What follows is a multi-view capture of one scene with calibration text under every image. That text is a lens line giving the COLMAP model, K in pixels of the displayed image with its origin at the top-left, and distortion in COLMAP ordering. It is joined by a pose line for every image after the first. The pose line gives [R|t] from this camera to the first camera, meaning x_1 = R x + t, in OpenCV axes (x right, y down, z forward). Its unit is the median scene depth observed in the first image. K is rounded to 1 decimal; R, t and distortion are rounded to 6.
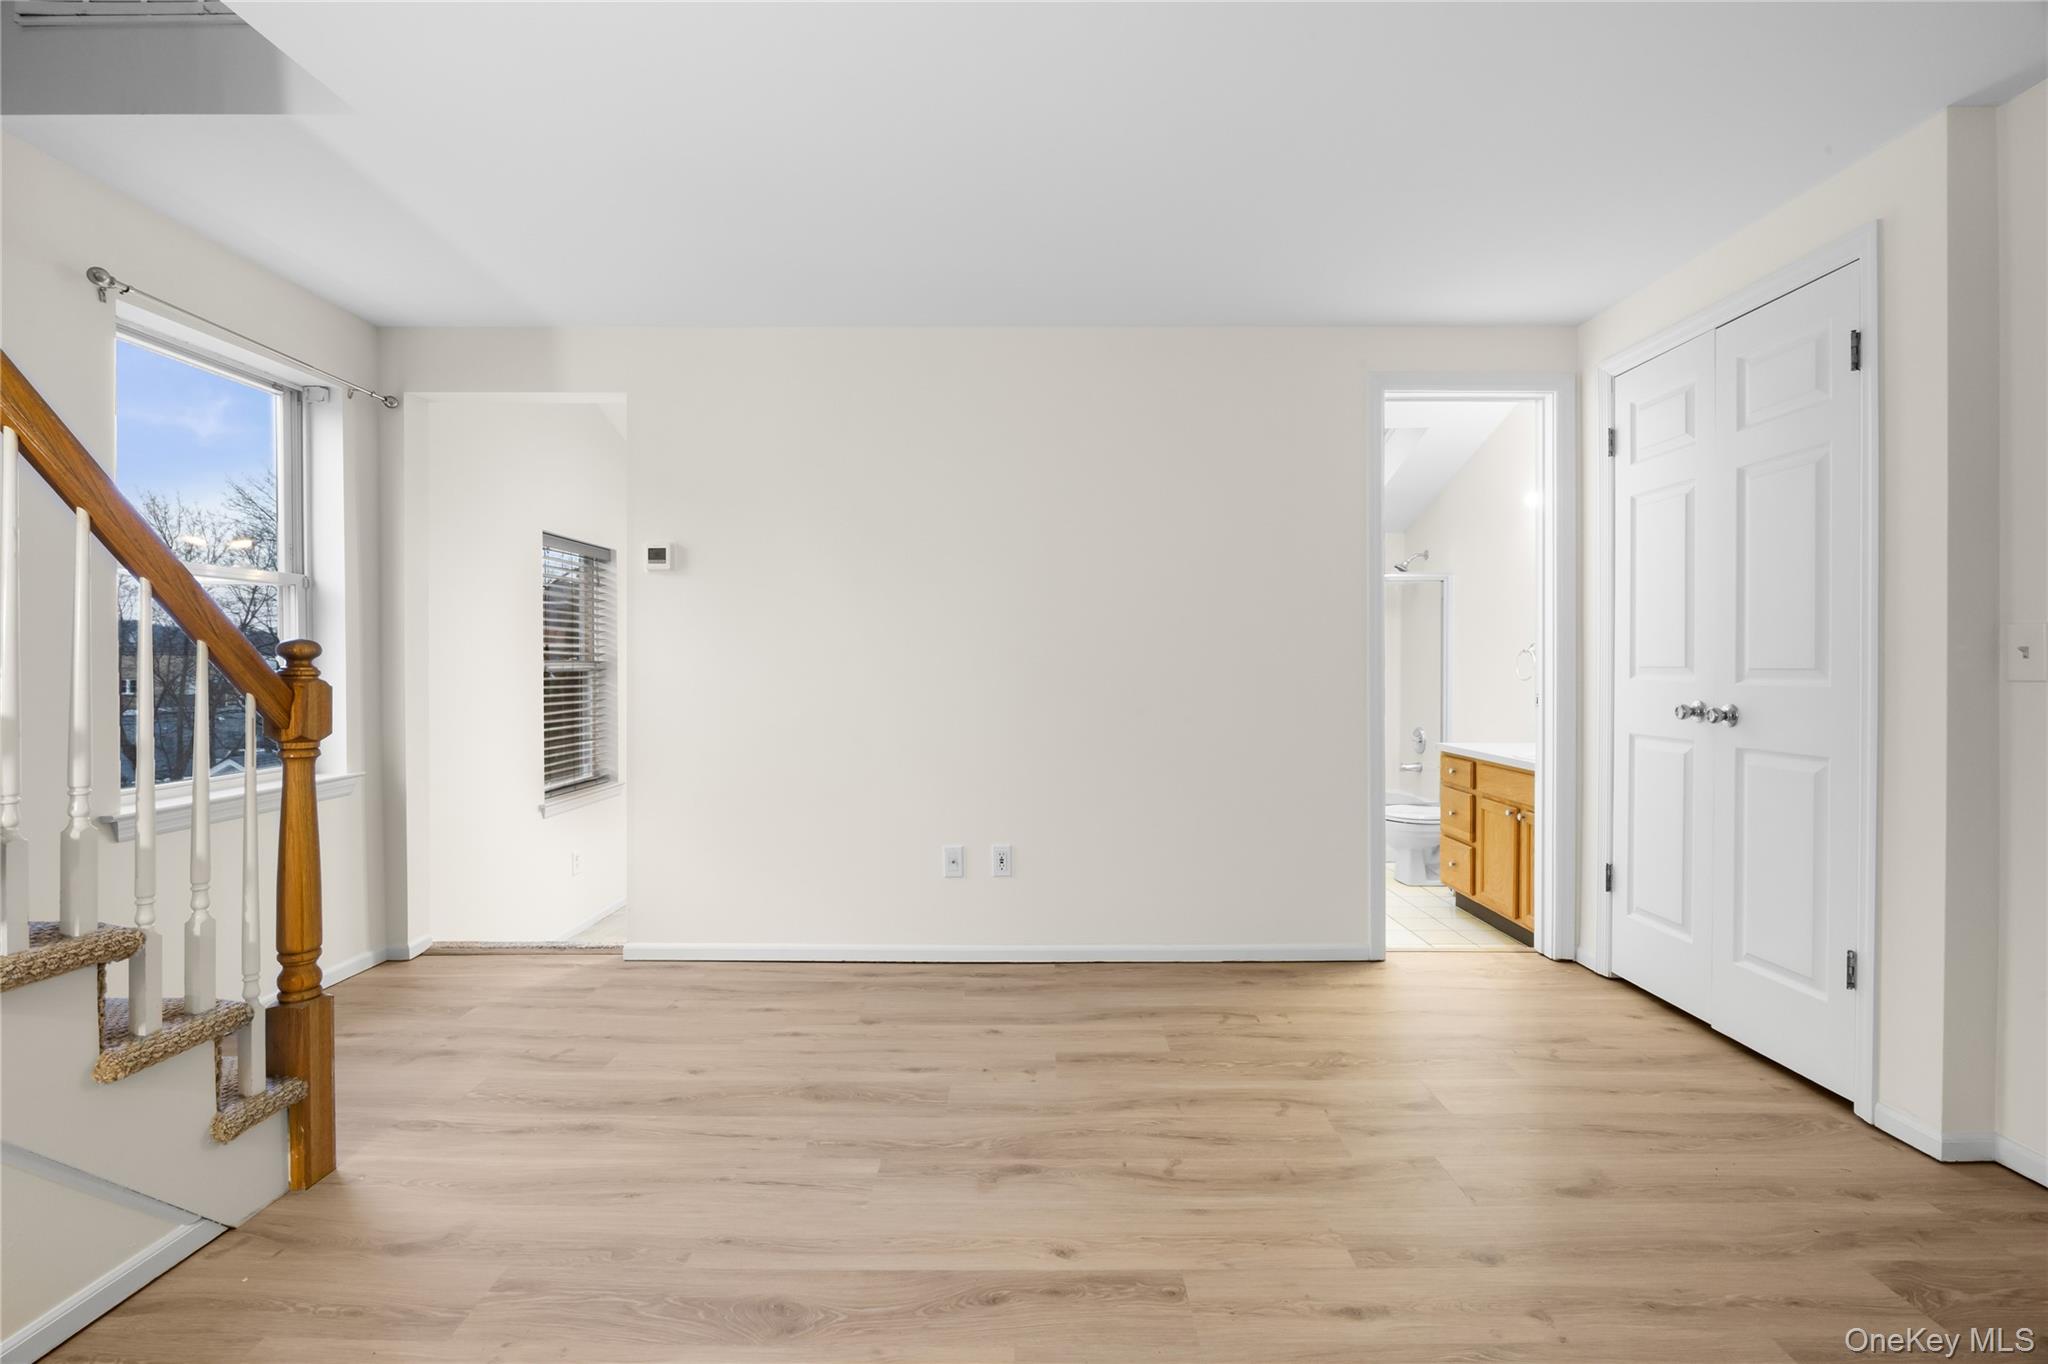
lens RADIAL K [[889.1, 0, 1022.4], [0, 889.1, 666.2], [0, 0, 1]] dist [-0.014731, -0.000177]
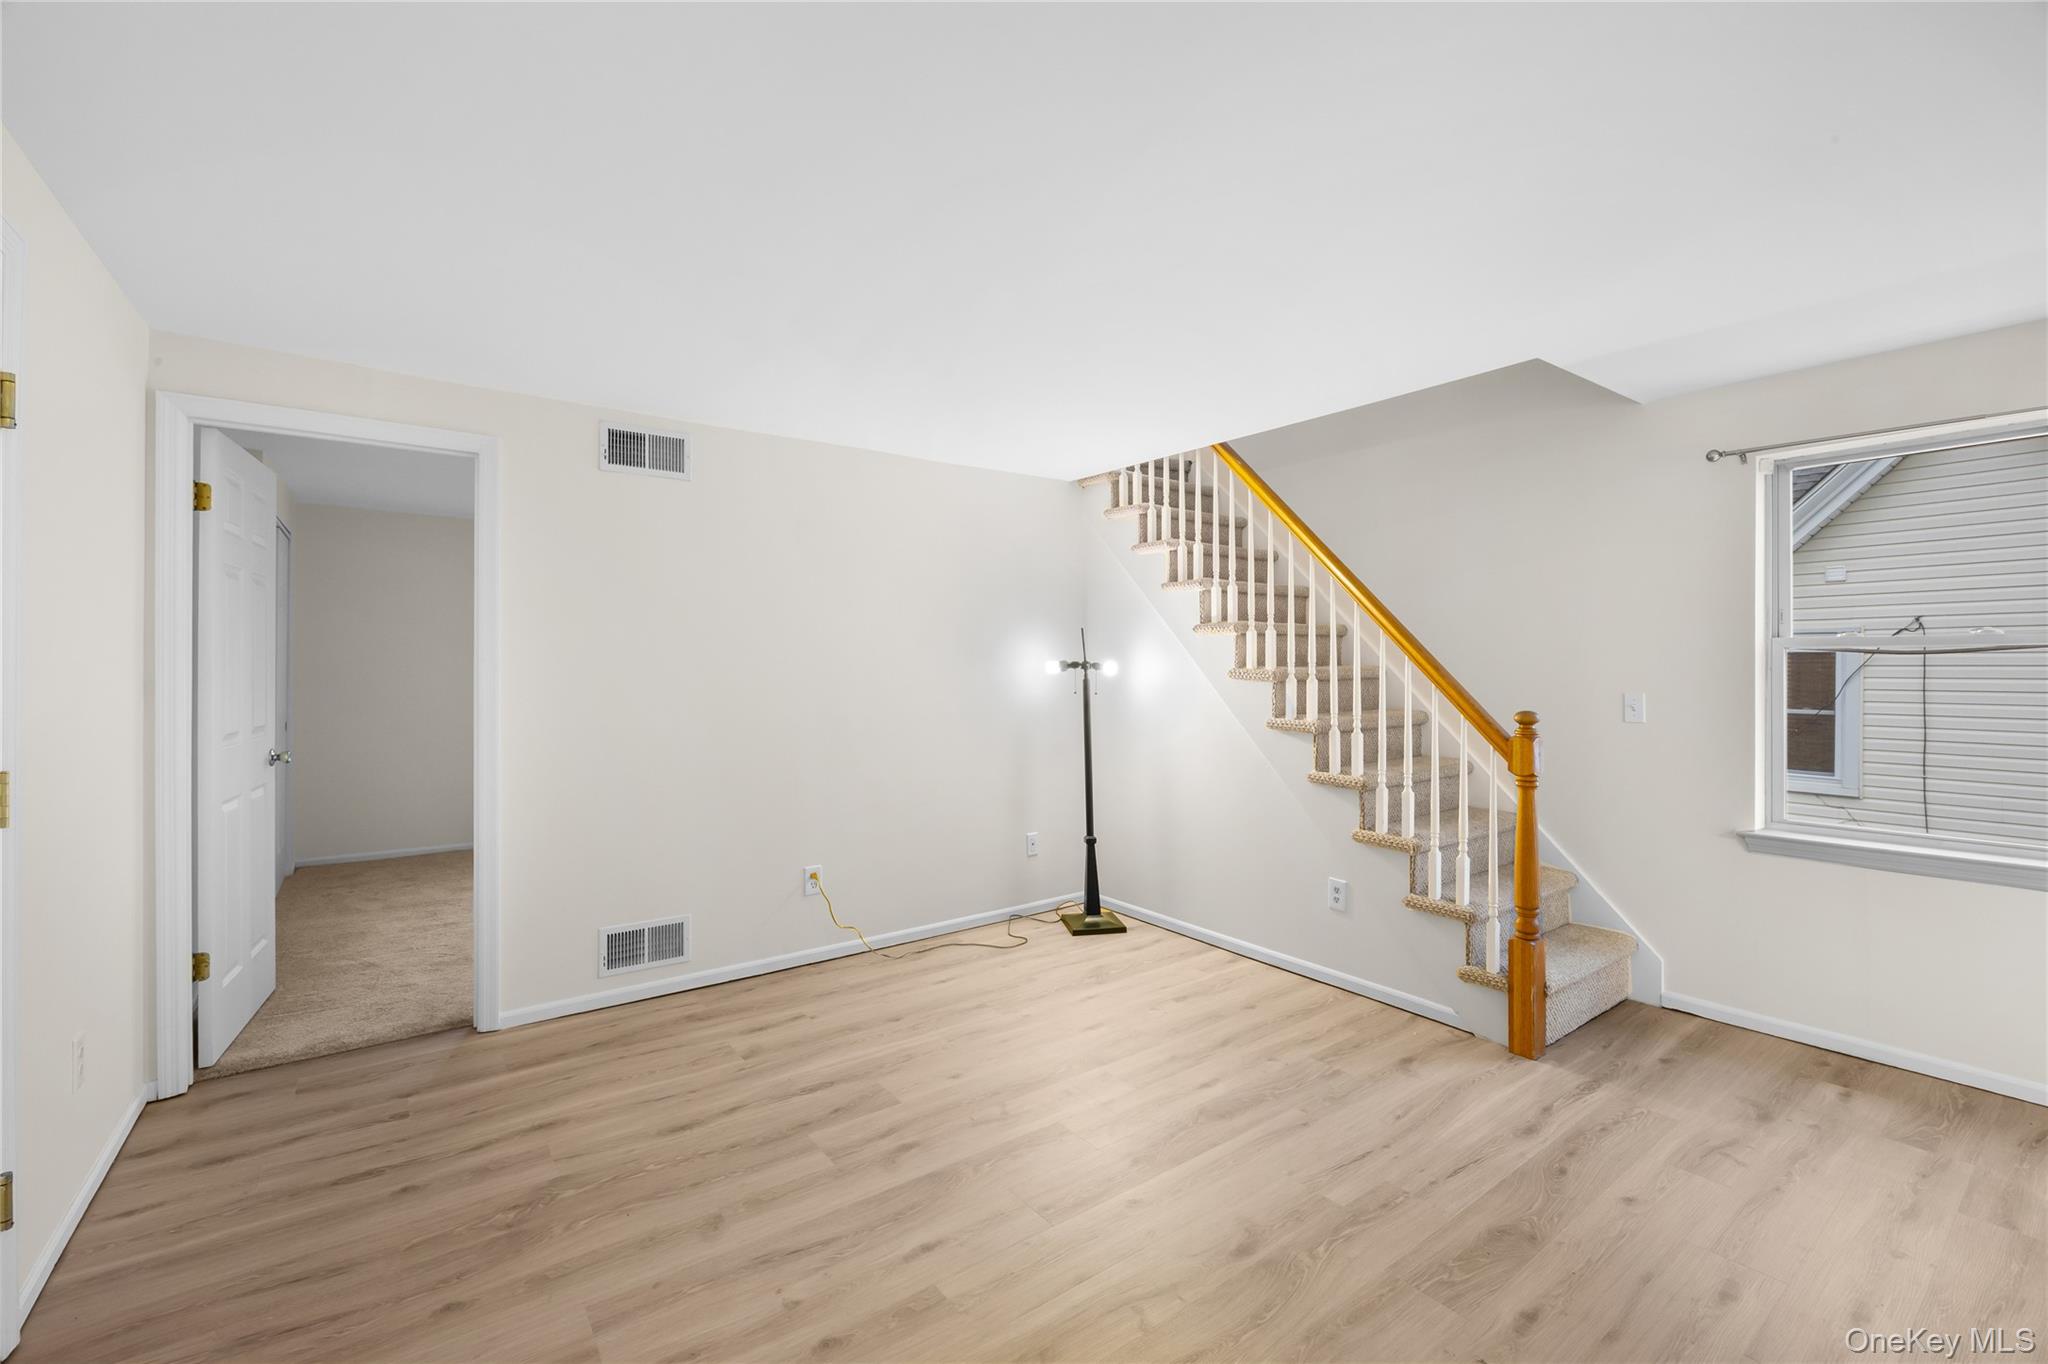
lens RADIAL K [[859.3, 0, 1029.2], [0, 859.3, 660.6], [0, 0, 1]] dist [-0.012365, 0.000424]
pose [[-0.799430, -0.002959, -0.600751, 0.693603], [0.000613, 0.999983, -0.005741, -0.095492], [0.600758, -0.004957, -0.799415, 1.430481]]
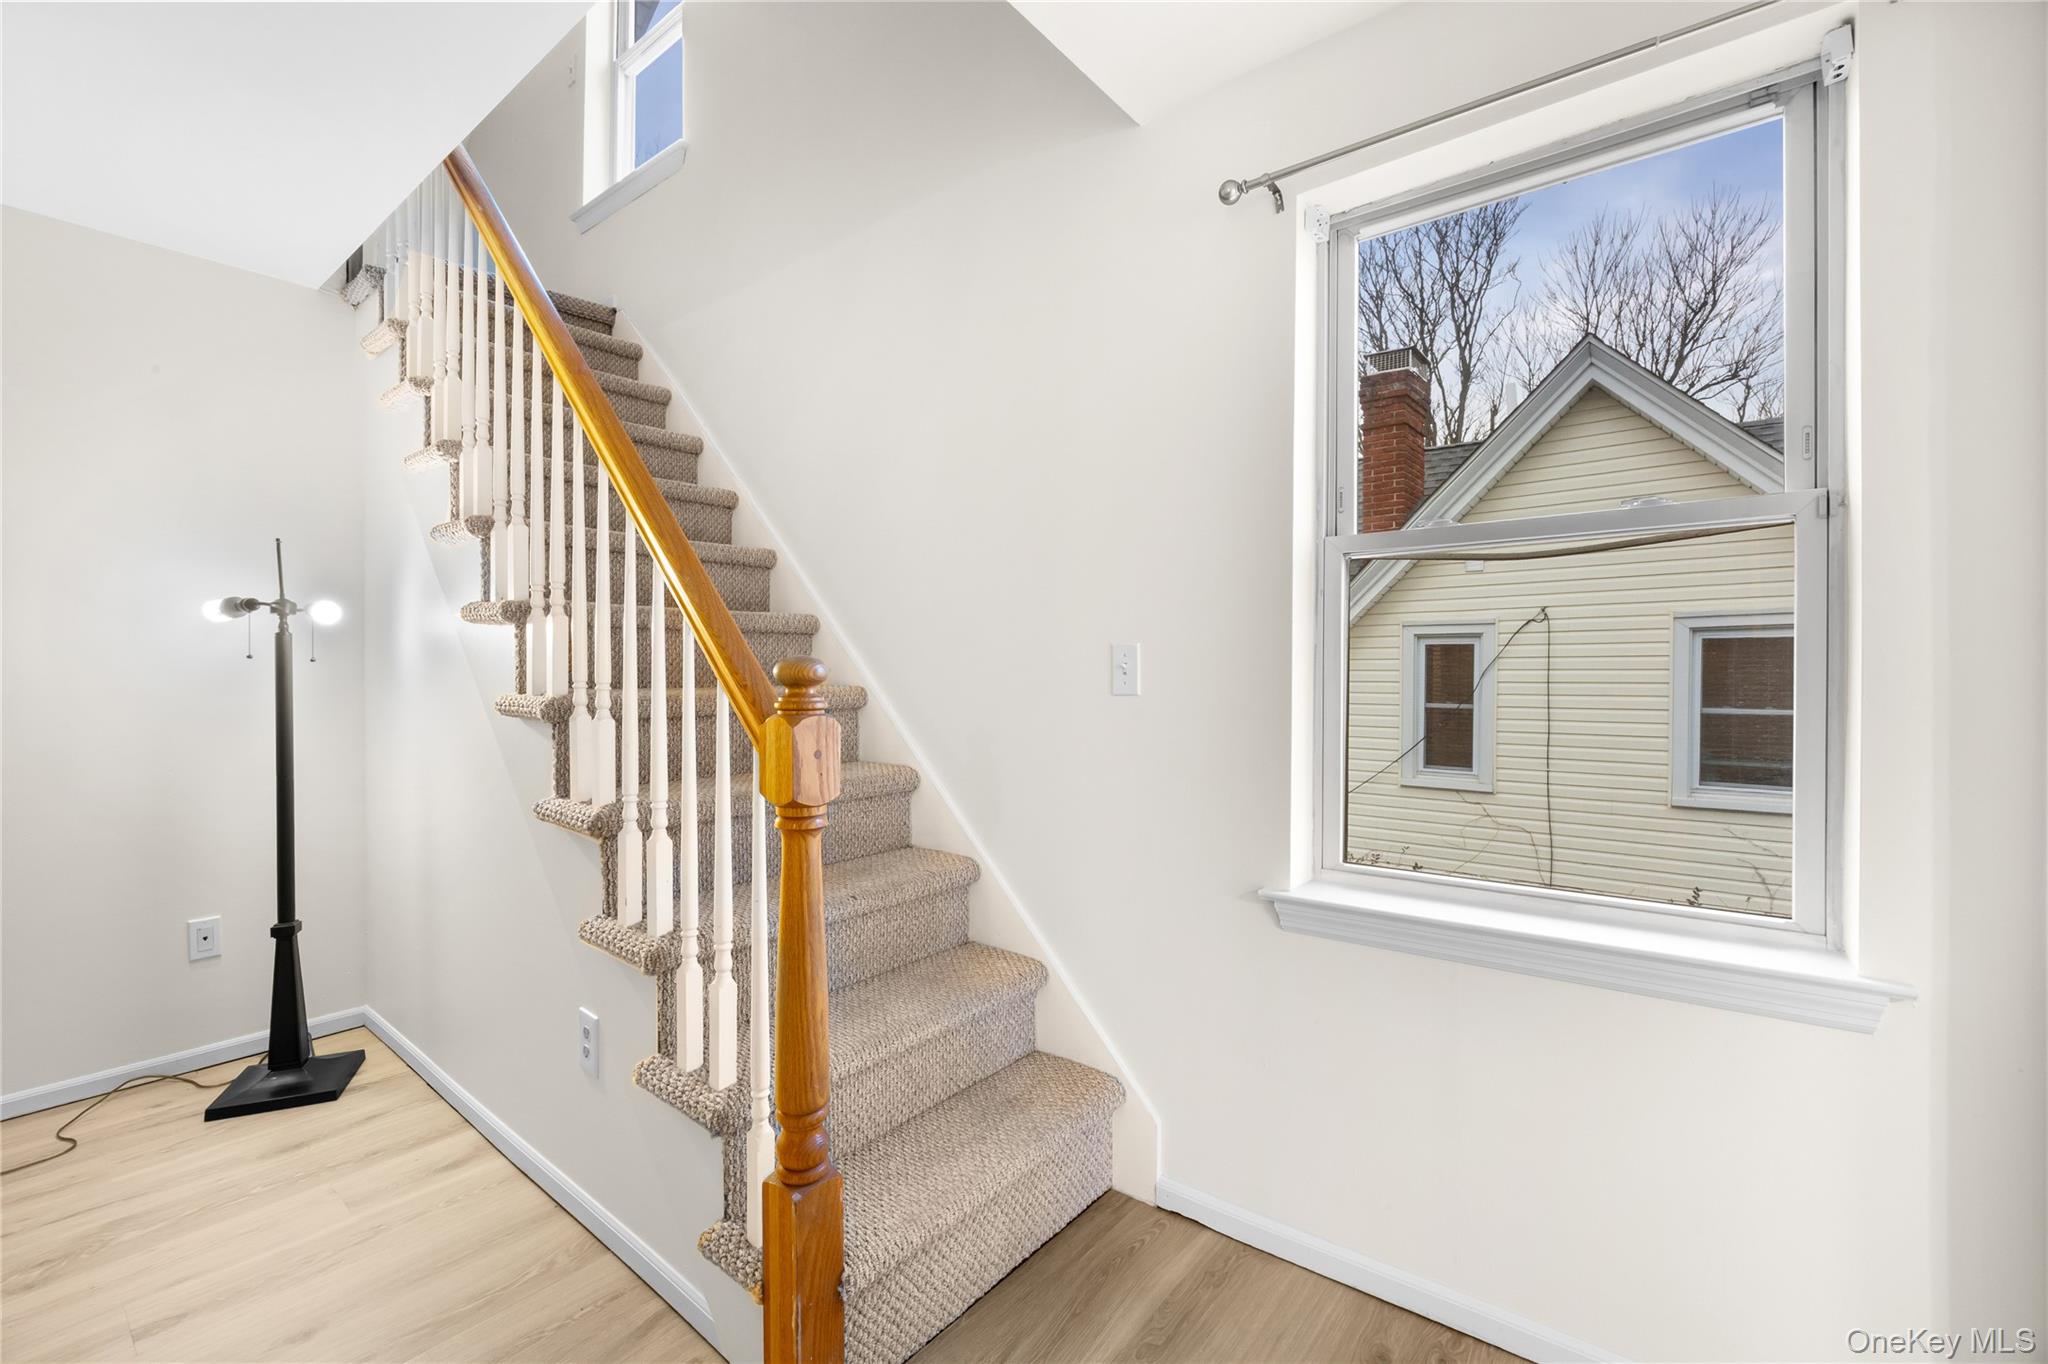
lens RADIAL K [[845.3, 0, 1030.0], [0, 845.3, 674.6], [0, 0, 1]] dist [-0.007615, 0.000225]
pose [[-0.616904, -0.002668, -0.787034, -0.344859], [-0.003238, 0.999994, -0.000852, -0.014315], [0.787032, 0.002023, -0.616909, 1.309449]]
